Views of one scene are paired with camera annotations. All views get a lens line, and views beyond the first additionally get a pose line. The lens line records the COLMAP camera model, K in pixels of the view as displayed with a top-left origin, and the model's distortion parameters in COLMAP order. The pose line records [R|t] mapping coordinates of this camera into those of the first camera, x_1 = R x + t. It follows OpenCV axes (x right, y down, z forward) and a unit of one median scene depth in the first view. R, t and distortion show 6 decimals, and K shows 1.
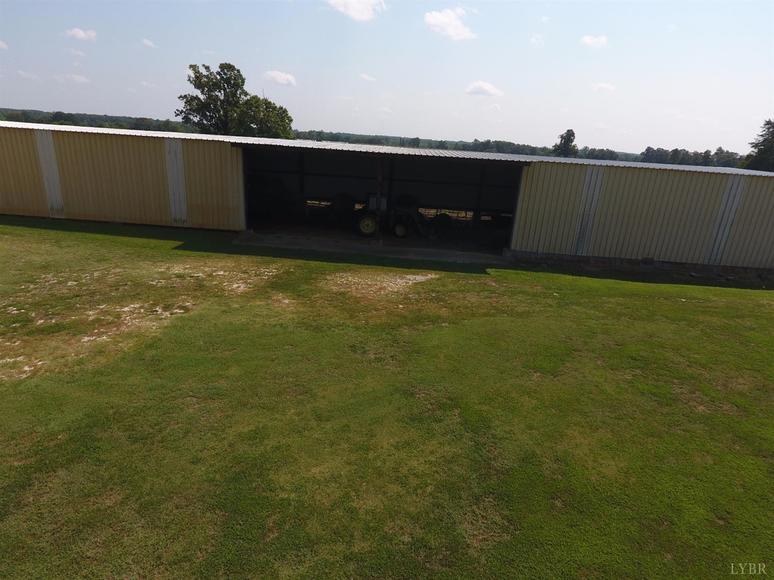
lens RADIAL K [[456.5, 0, 386.3], [0, 456.5, 292.0], [0, 0, 1]] dist [-0.003616, 0.000640]
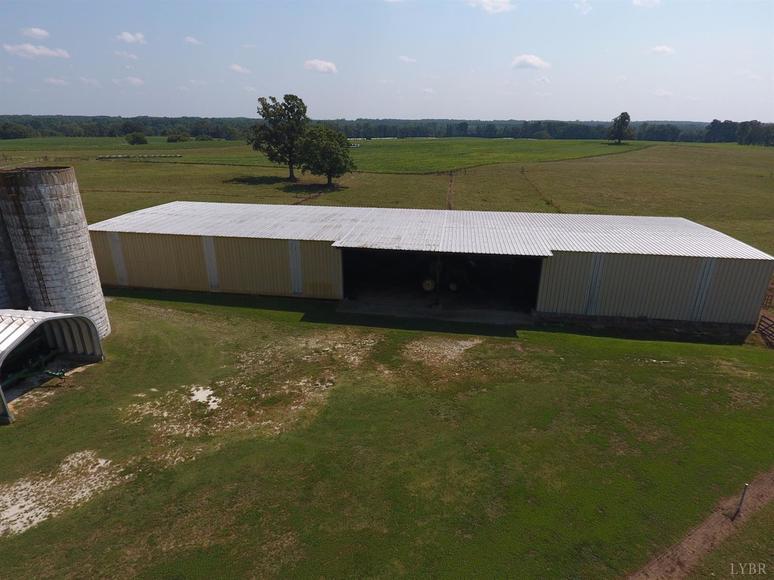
lens RADIAL K [[456.5, 0, 385.9], [0, 456.5, 297.9], [0, 0, 1]] dist [-0.003616, 0.000640]
pose [[0.993848, -0.017705, -0.109331, -0.039786], [0.022871, 0.998671, 0.046183, -0.348232], [0.108368, -0.048399, 0.992932, -0.669408]]
